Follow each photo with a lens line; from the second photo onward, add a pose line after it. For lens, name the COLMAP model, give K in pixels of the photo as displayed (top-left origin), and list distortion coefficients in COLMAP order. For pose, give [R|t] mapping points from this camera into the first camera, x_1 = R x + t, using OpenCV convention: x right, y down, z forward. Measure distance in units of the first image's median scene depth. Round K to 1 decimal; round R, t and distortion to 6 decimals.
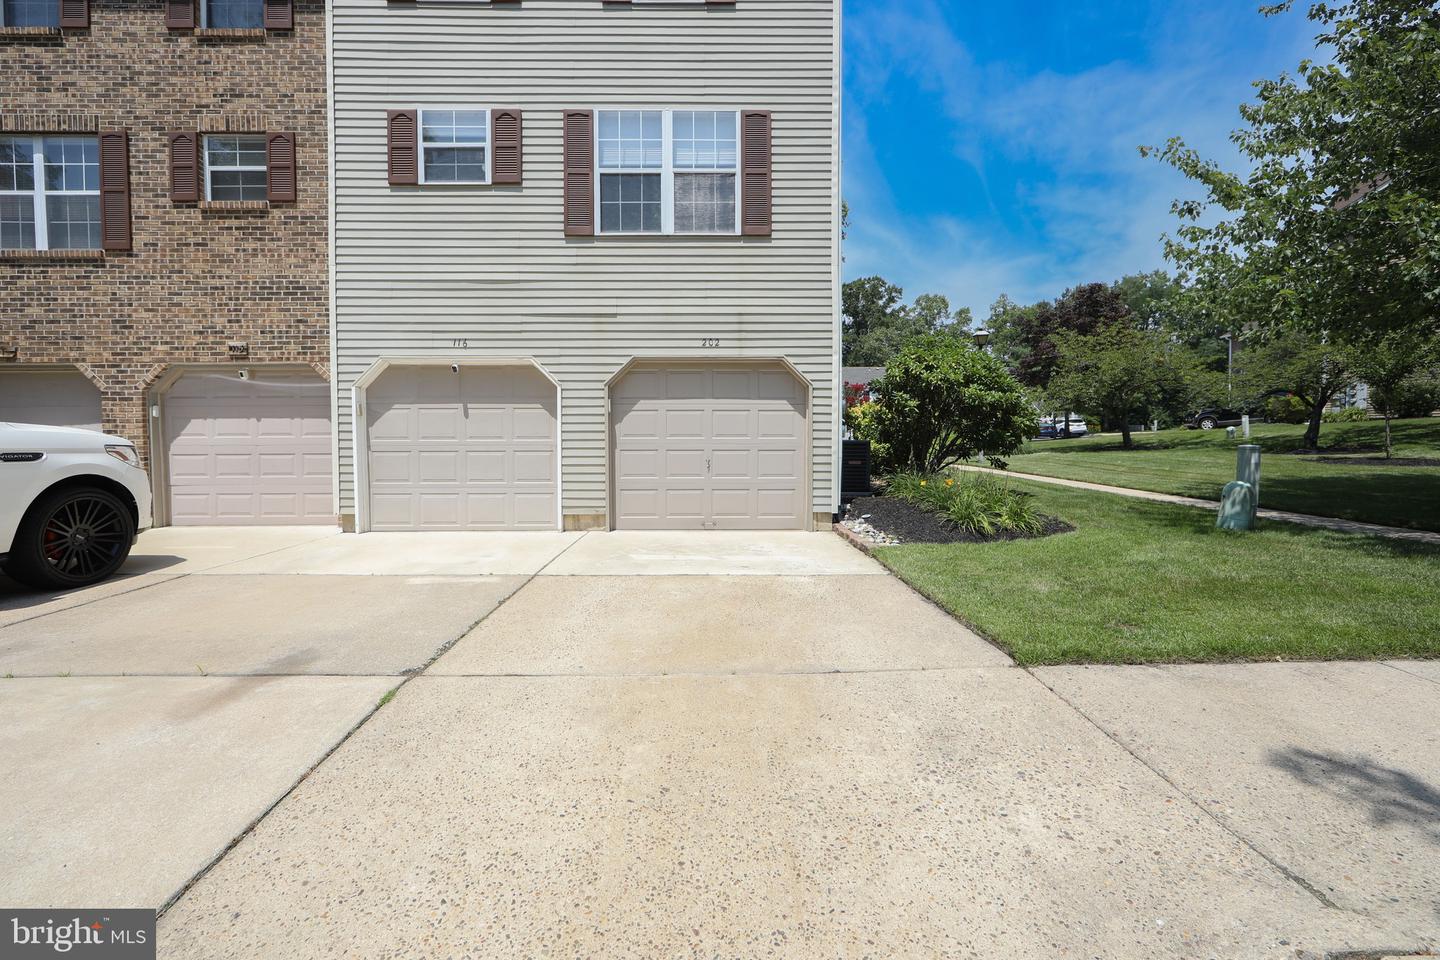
lens RADIAL K [[572.7, 0, 719.0], [0, 572.7, 458.1], [0, 0, 1]] dist [-0.008677, 0.000413]
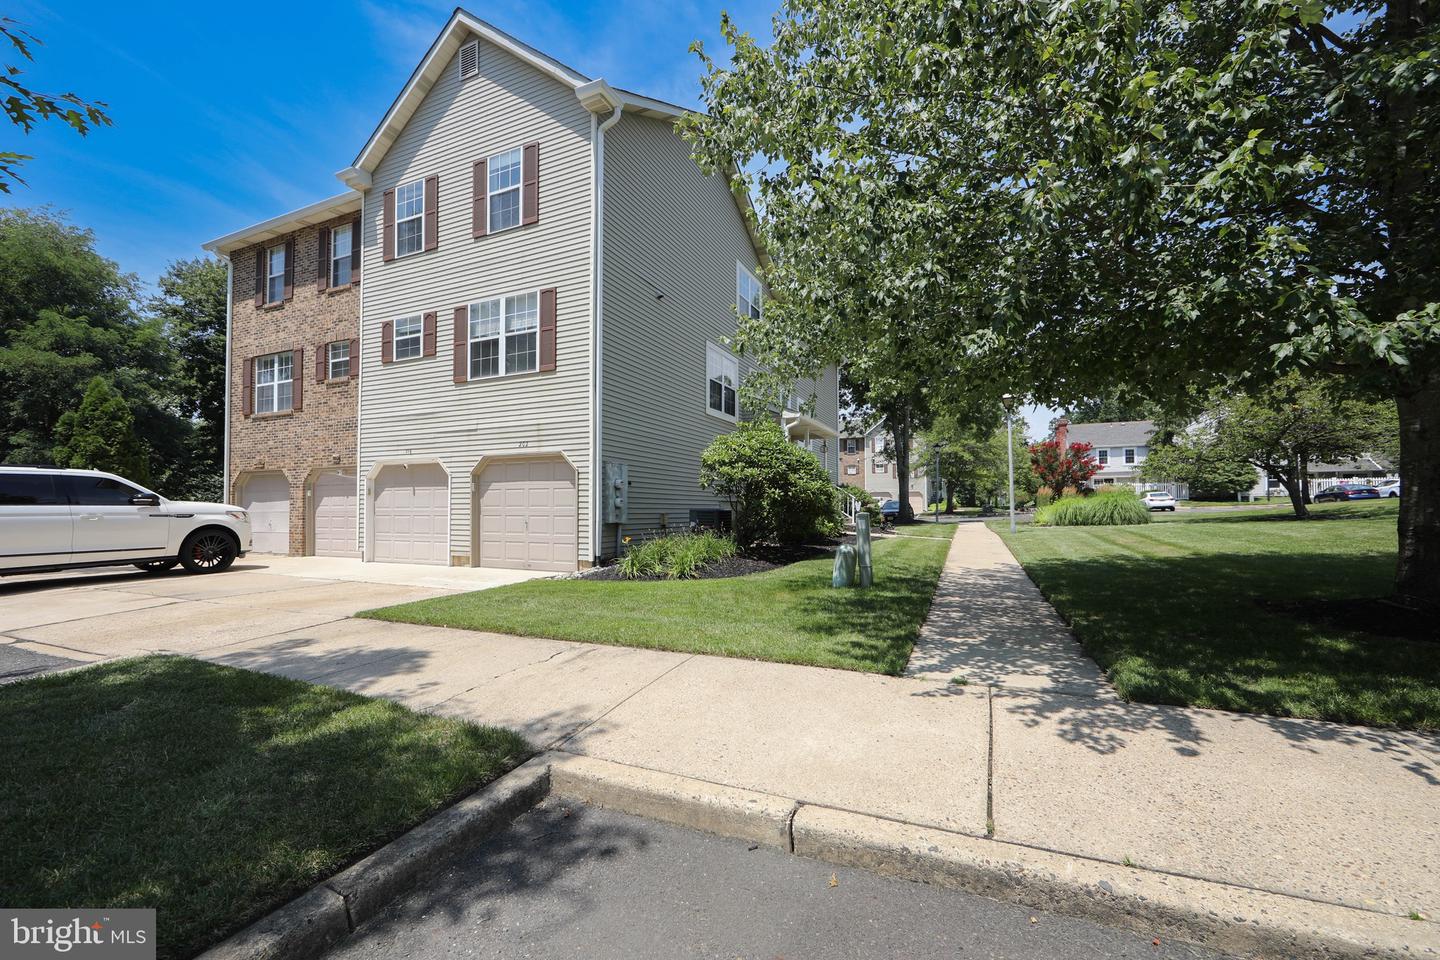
lens RADIAL K [[567.8, 0, 718.5], [0, 567.8, 499.9], [0, 0, 1]] dist [-0.022447, -0.000069]
pose [[0.913699, -0.005536, -0.406353, 1.058642], [-0.012511, 0.999050, -0.041741, 0.000198], [0.406199, 0.043222, 0.912762, -0.142587]]
